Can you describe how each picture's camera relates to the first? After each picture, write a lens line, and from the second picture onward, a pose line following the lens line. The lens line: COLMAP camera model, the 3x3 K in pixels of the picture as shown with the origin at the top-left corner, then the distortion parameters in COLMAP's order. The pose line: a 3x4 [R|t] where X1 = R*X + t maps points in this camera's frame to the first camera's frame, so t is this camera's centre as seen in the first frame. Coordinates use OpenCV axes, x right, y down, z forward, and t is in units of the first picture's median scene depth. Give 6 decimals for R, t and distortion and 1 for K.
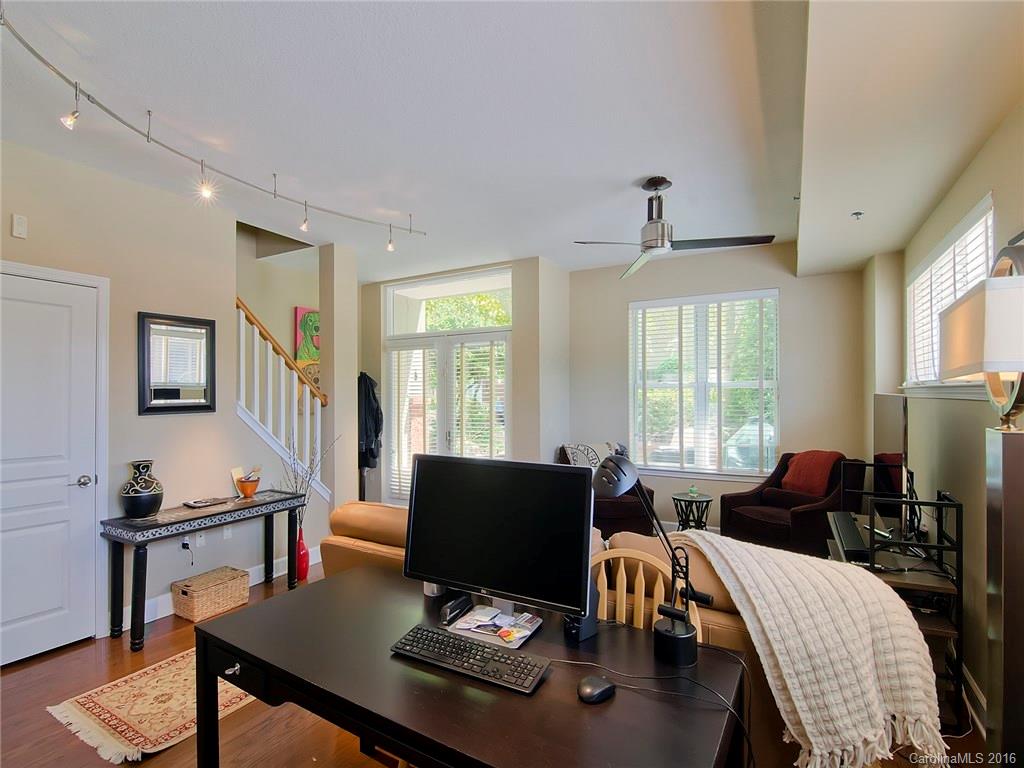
lens RADIAL K [[541.4, 0, 467.4], [0, 541.4, 388.5], [0, 0, 1]] dist [-0.037882, -0.001689]
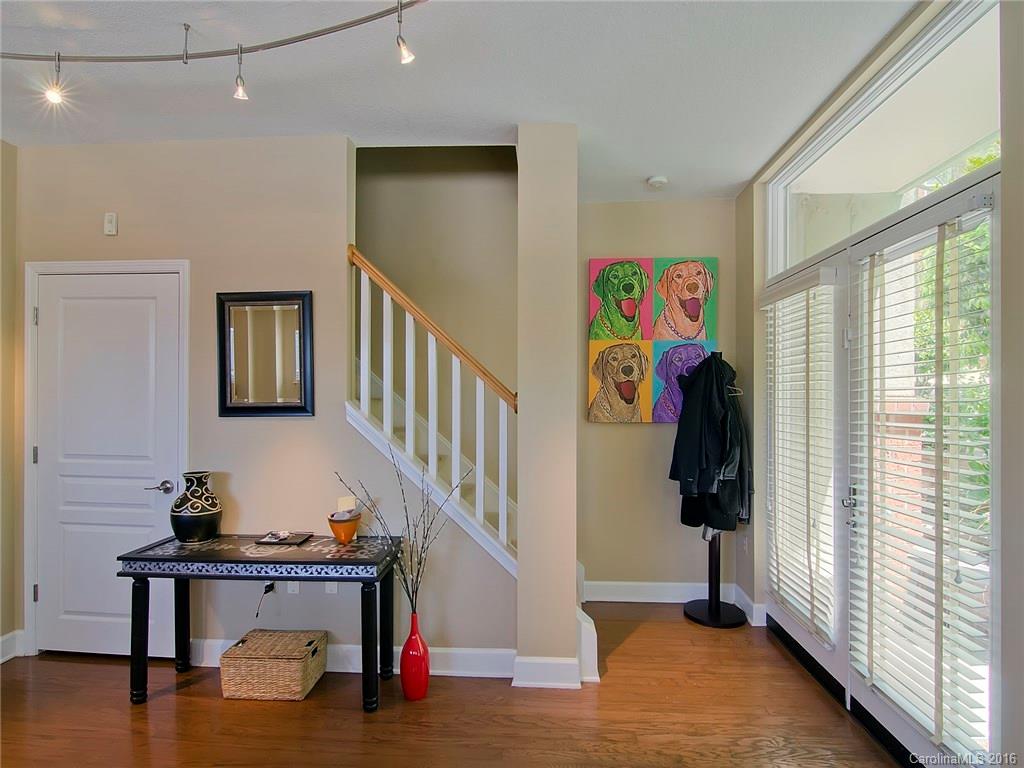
lens RADIAL K [[527.6, 0, 511.6], [0, 527.6, 391.7], [0, 0, 1]] dist [-0.023180, -0.001300]
pose [[0.484690, -0.003801, -0.874678, 0.265580], [0.008221, 0.999966, 0.000210, 0.011823], [0.874648, -0.007292, 0.484705, 0.824649]]
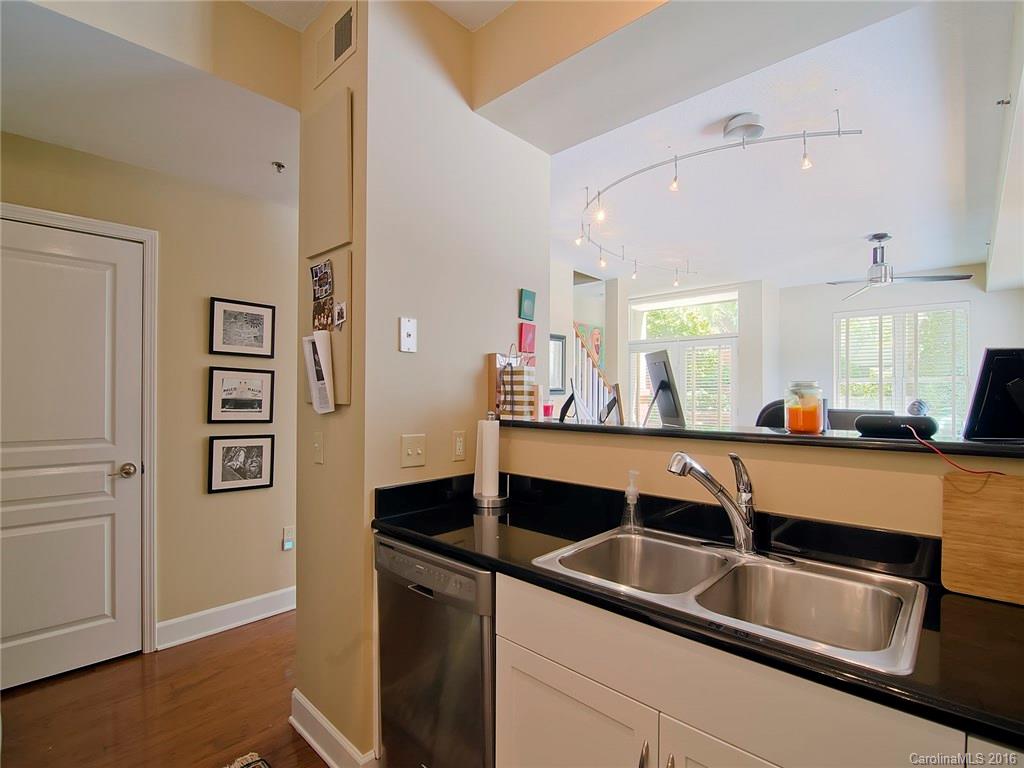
lens RADIAL K [[541.4, 0, 467.4], [0, 541.4, 388.5], [0, 0, 1]] dist [-0.037882, -0.001689]
pose [[0.975504, 0.006444, -0.219886, -0.367696], [-0.005639, 0.999975, 0.004288, 0.019773], [0.219908, -0.002943, 0.975516, -0.553025]]
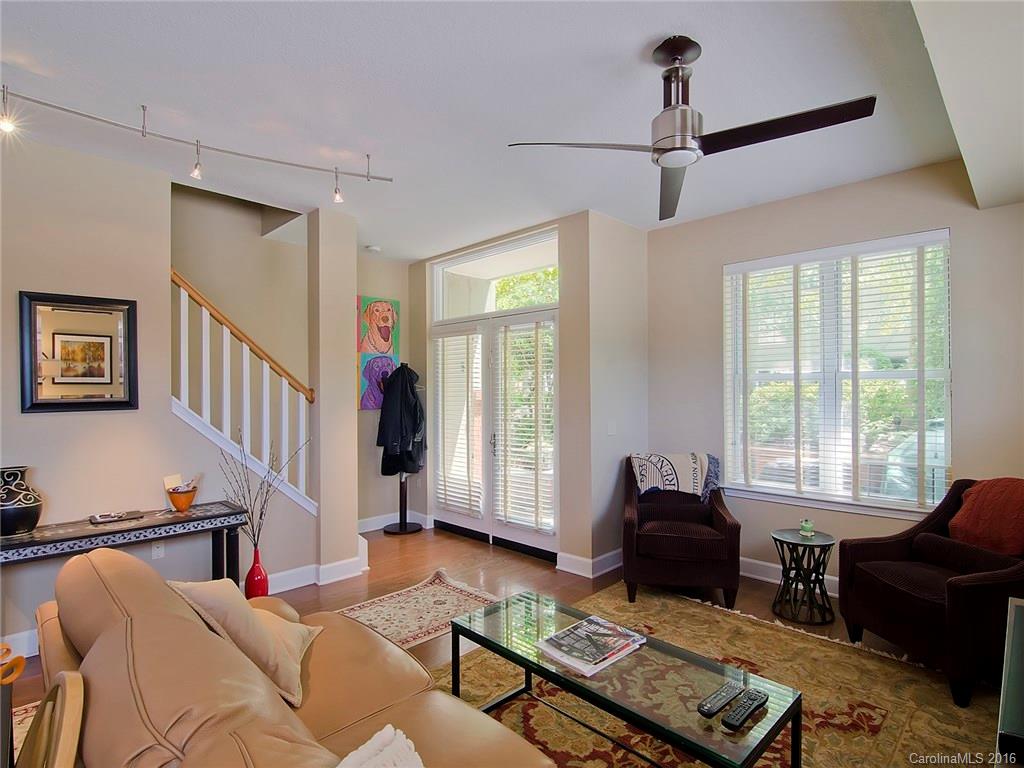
lens RADIAL K [[527.6, 0, 511.6], [0, 527.6, 391.7], [0, 0, 1]] dist [-0.023180, -0.001300]
pose [[0.969453, 0.002510, -0.245265, 0.280182], [0.001300, 0.999881, 0.015373, 0.004092], [0.245274, -0.015222, 0.969334, 0.323030]]
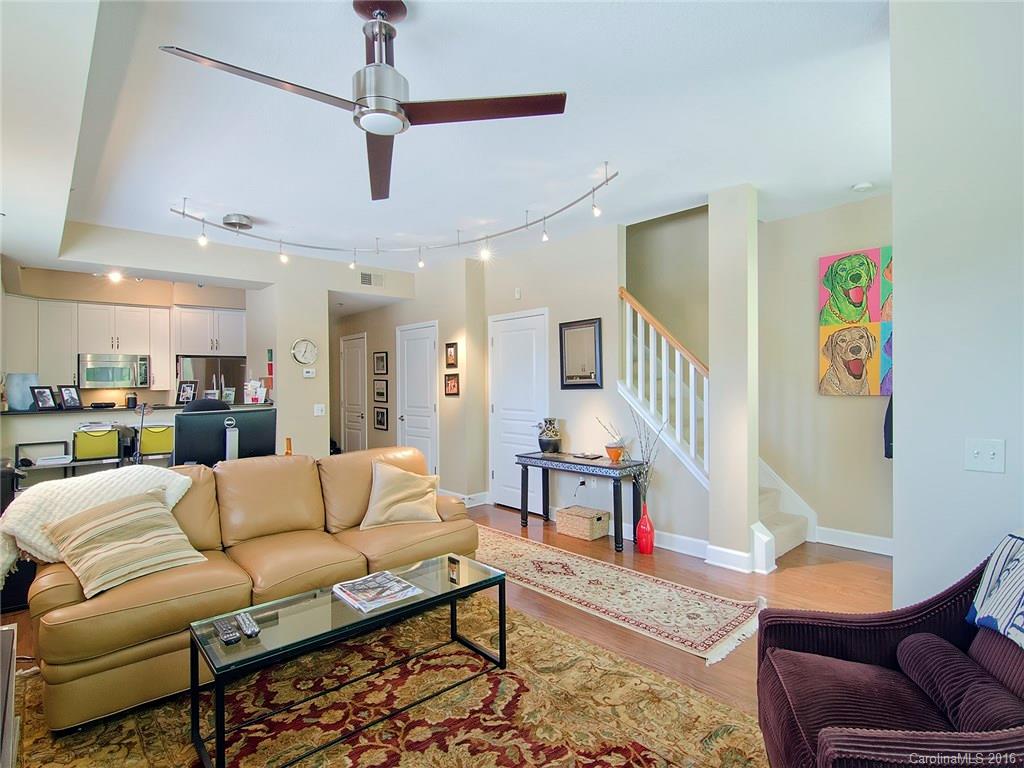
lens RADIAL K [[491.3, 0, 515.6], [0, 491.3, 393.0], [0, 0, 1]] dist [-0.004788, -0.000799]
pose [[-0.268901, 0.030389, -0.962688, 0.668117], [0.031392, 0.999248, 0.022774, 0.018806], [0.962656, -0.024097, -0.269653, 1.037933]]
